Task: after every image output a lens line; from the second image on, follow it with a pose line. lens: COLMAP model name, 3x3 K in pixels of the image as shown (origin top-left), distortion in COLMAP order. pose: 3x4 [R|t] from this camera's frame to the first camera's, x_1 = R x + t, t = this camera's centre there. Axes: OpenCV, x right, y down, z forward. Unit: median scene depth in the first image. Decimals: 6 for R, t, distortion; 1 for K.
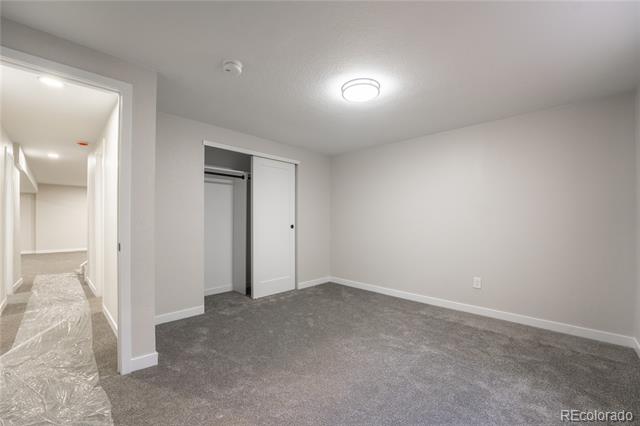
lens RADIAL K [[262.7, 0, 317.8], [0, 262.7, 215.7], [0, 0, 1]] dist [-0.001635, -0.000016]
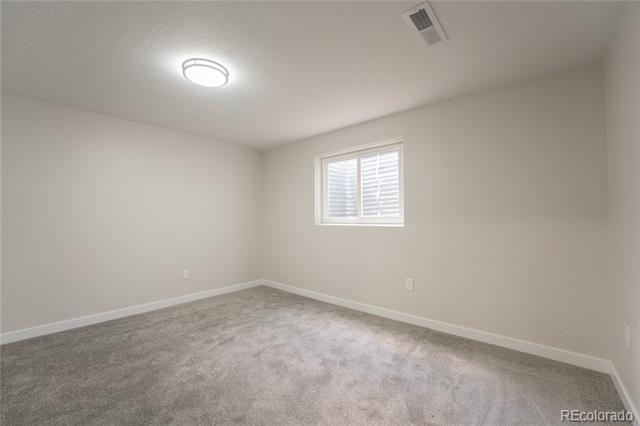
lens RADIAL K [[262.7, 0, 317.8], [0, 262.7, 214.5], [0, 0, 1]] dist [-0.001635, -0.000016]
pose [[-0.038156, 0.011980, 0.999200, -0.839110], [-0.016463, 0.999785, -0.012616, 0.004511], [-0.999136, -0.016932, -0.037951, 0.741694]]
